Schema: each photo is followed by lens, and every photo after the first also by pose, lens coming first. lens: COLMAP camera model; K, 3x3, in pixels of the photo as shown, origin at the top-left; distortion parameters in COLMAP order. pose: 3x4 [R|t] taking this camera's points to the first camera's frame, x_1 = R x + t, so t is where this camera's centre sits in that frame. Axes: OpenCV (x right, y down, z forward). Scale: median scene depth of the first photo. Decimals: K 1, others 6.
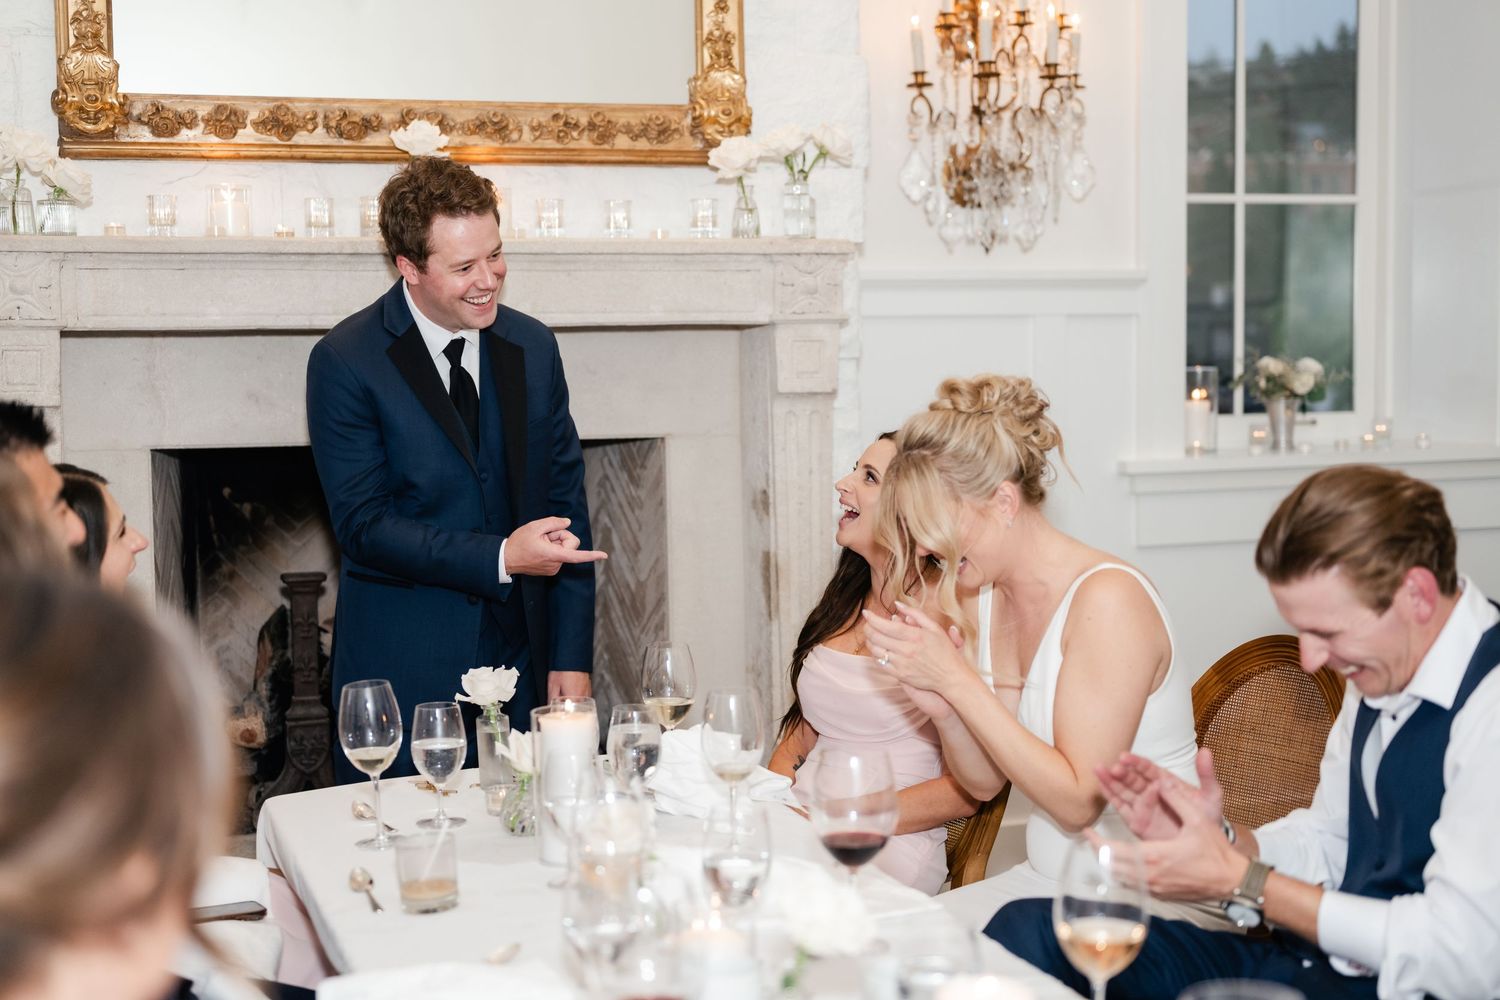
lens RADIAL K [[2189.6, 0, 750.3], [0, 2189.6, 525.2], [0, 0, 1]] dist [-0.000541, 0.002321]
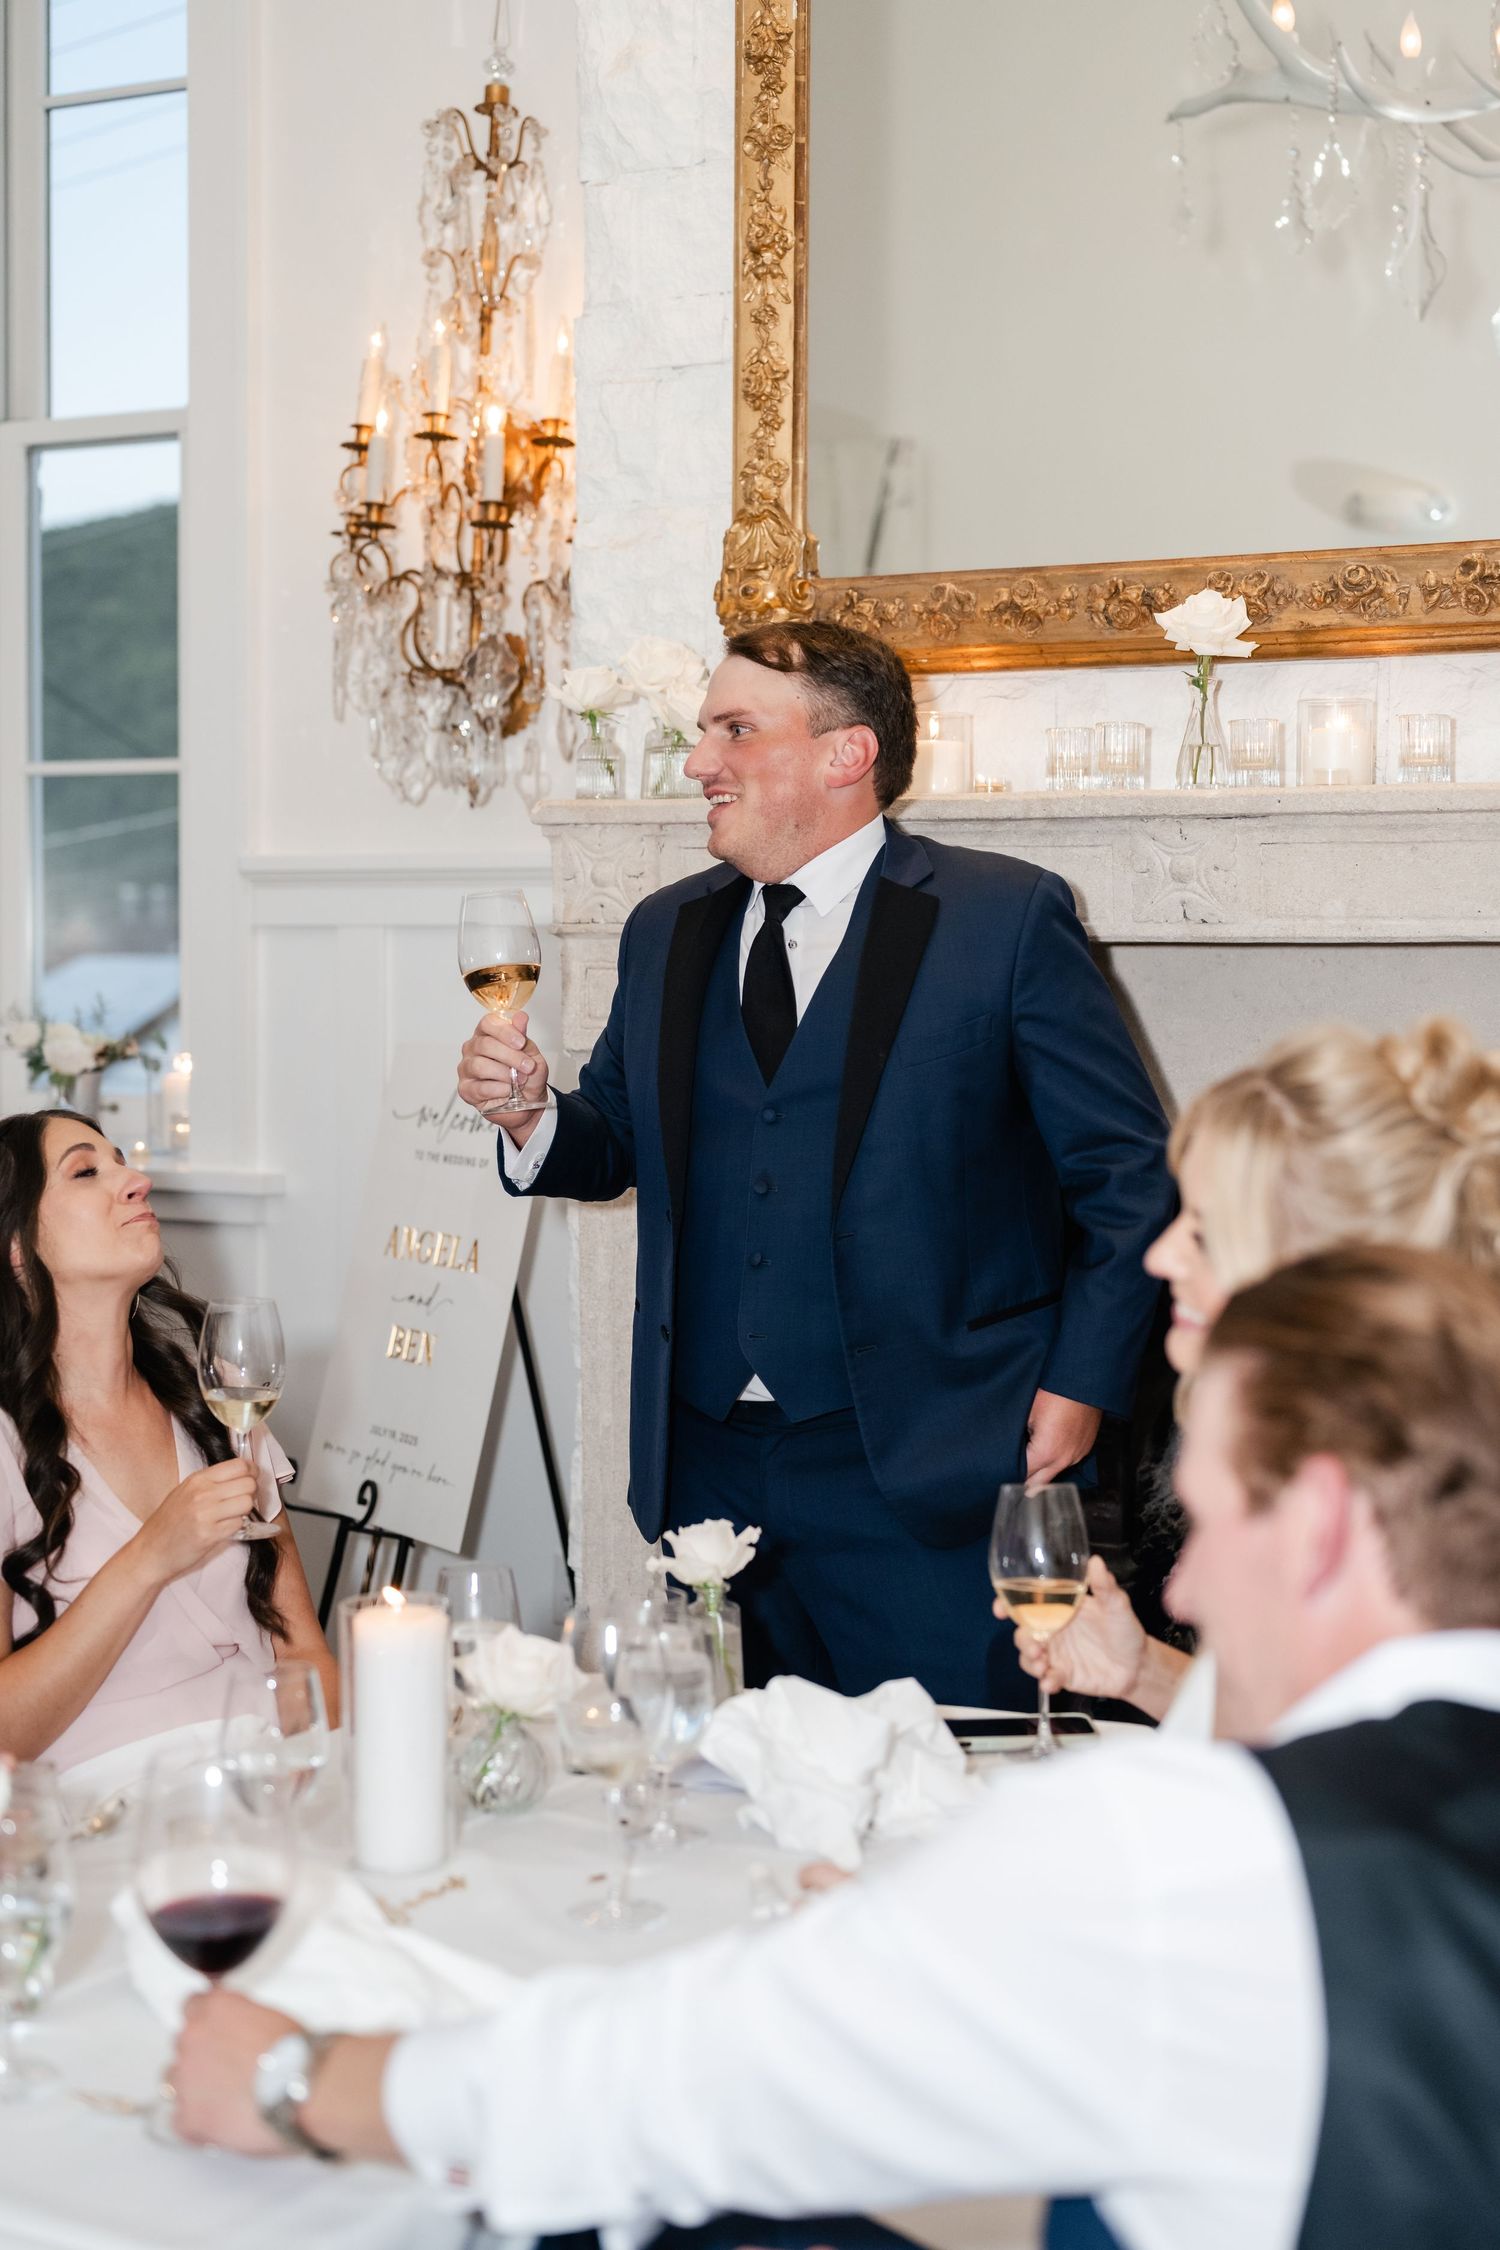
lens RADIAL K [[3260.4, 0, 750.0], [0, 3260.4, 1125.0], [0, 0, 1]] dist [0.007075, 0.028473]
pose [[0.684243, 0.053196, -0.727311, 0.393491], [-0.074032, 0.997250, 0.003292, -0.033905], [0.725486, 0.051592, 0.686300, 0.303337]]
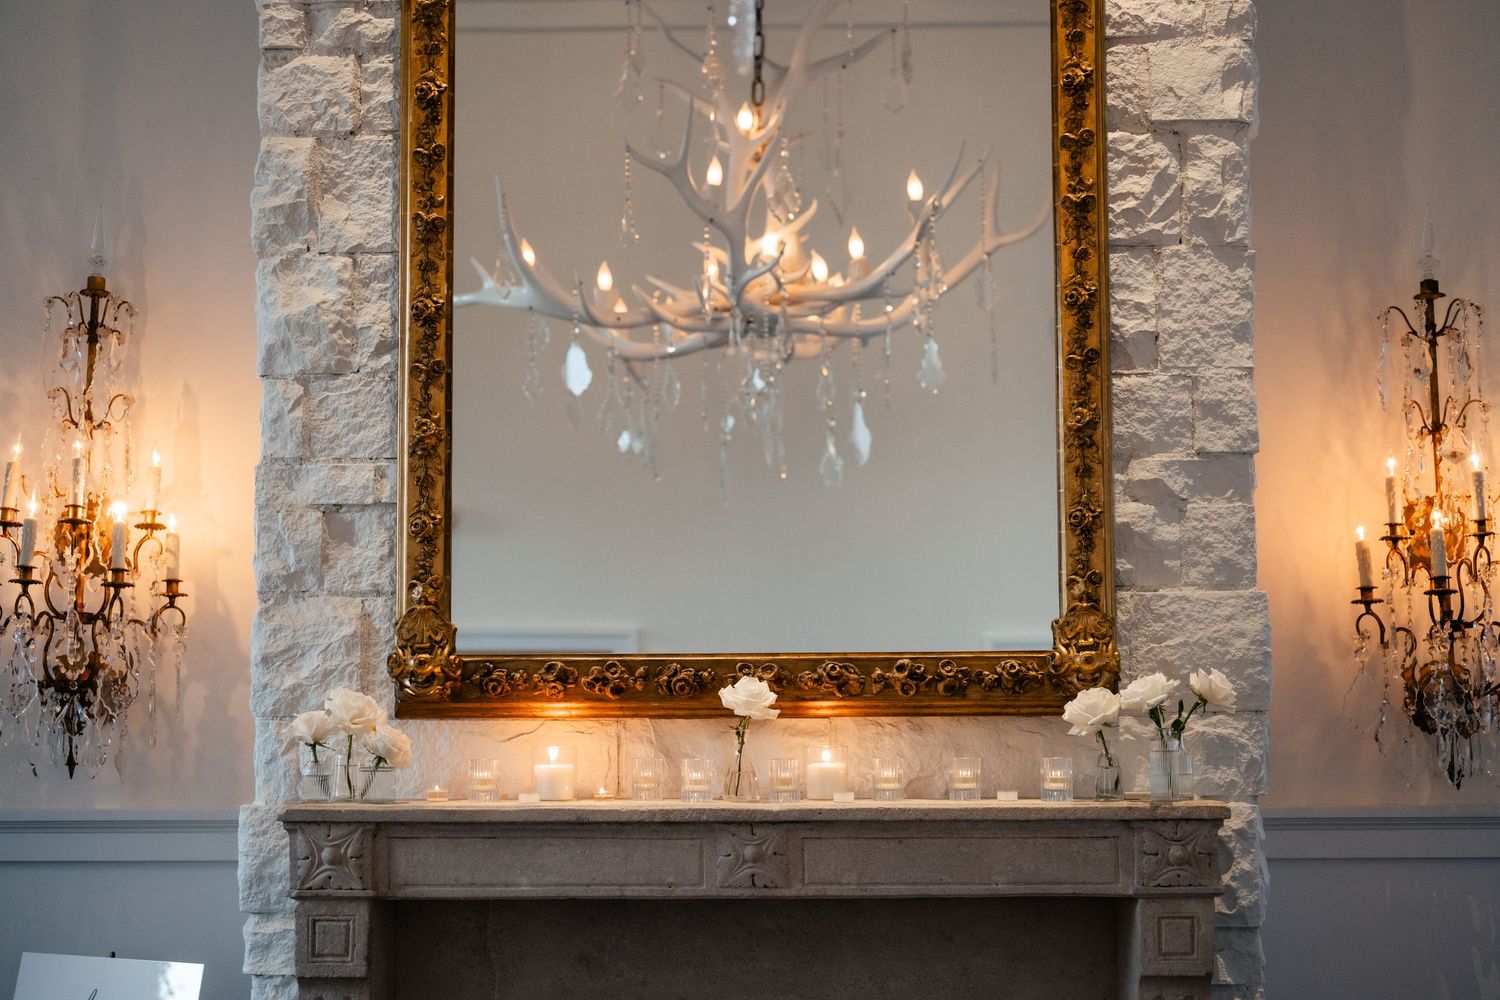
lens RADIAL K [[2173.6, 0, 750.2], [0, 2173.6, 590.1], [0, 0, 1]] dist [0.007075, 0.028473]
pose [[0.946653, -0.014421, -0.321933, 0.147871], [-0.033463, 0.989199, -0.142709, -0.084052], [0.320514, 0.145869, 0.935945, 0.106370]]
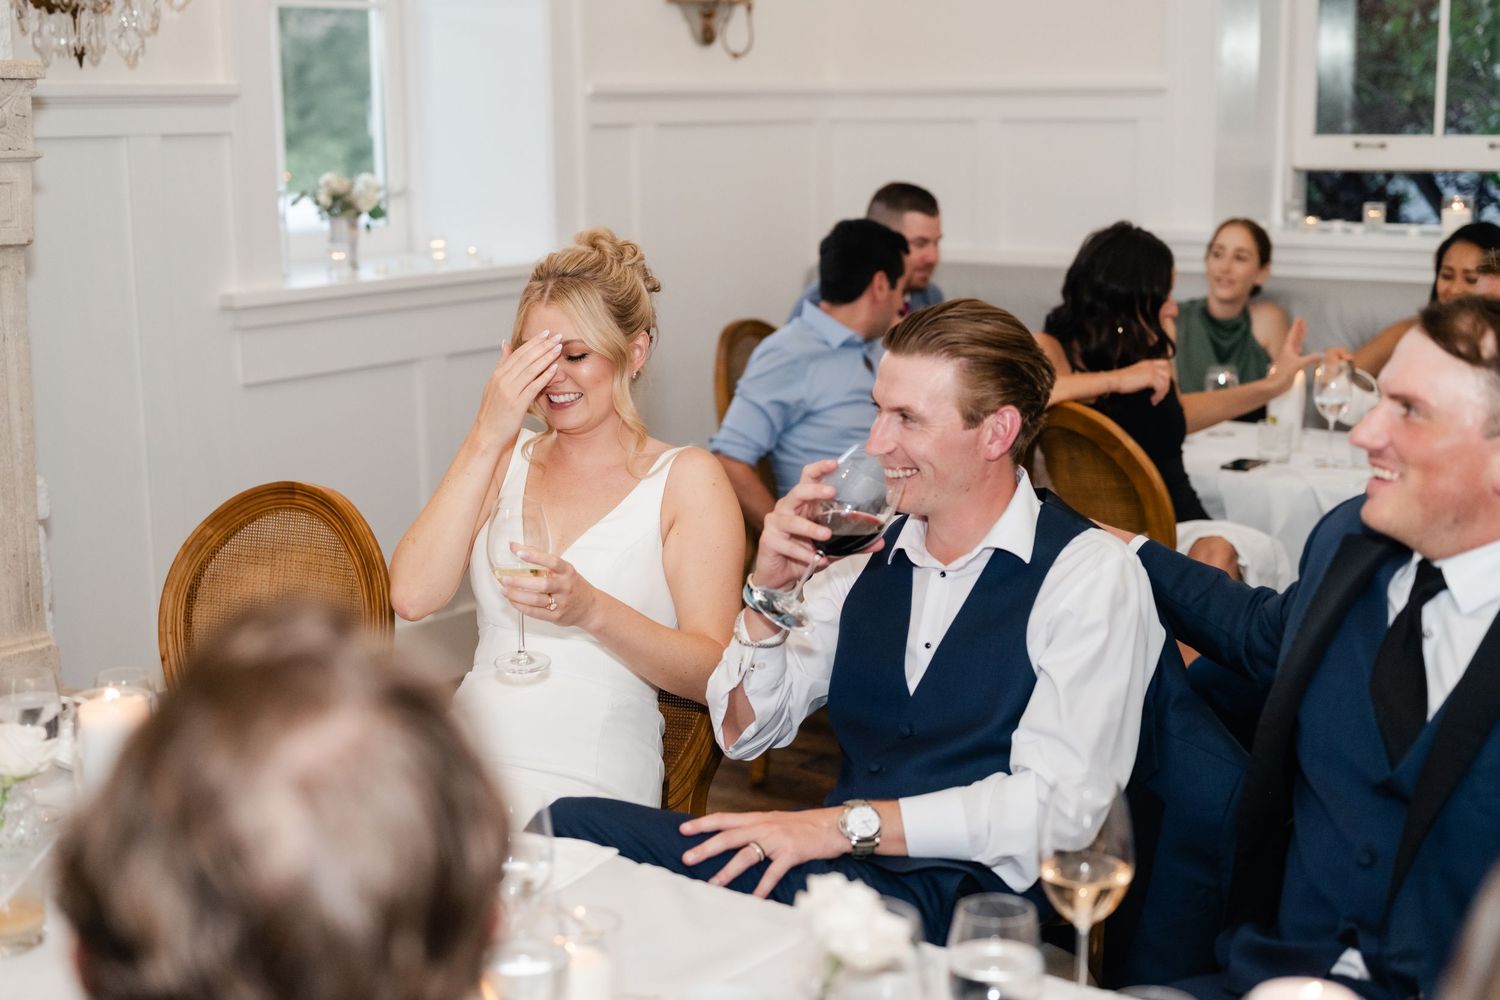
lens RADIAL K [[2196.9, 0, 755.4], [0, 2196.9, 508.6], [0, 0, 1]] dist [-0.017329, 0.114895]
pose [[0.821735, -0.101687, 0.560725, -0.220282], [0.046184, 0.992598, 0.112324, -0.041719], [-0.567996, -0.066404, 0.820348, 0.135247]]
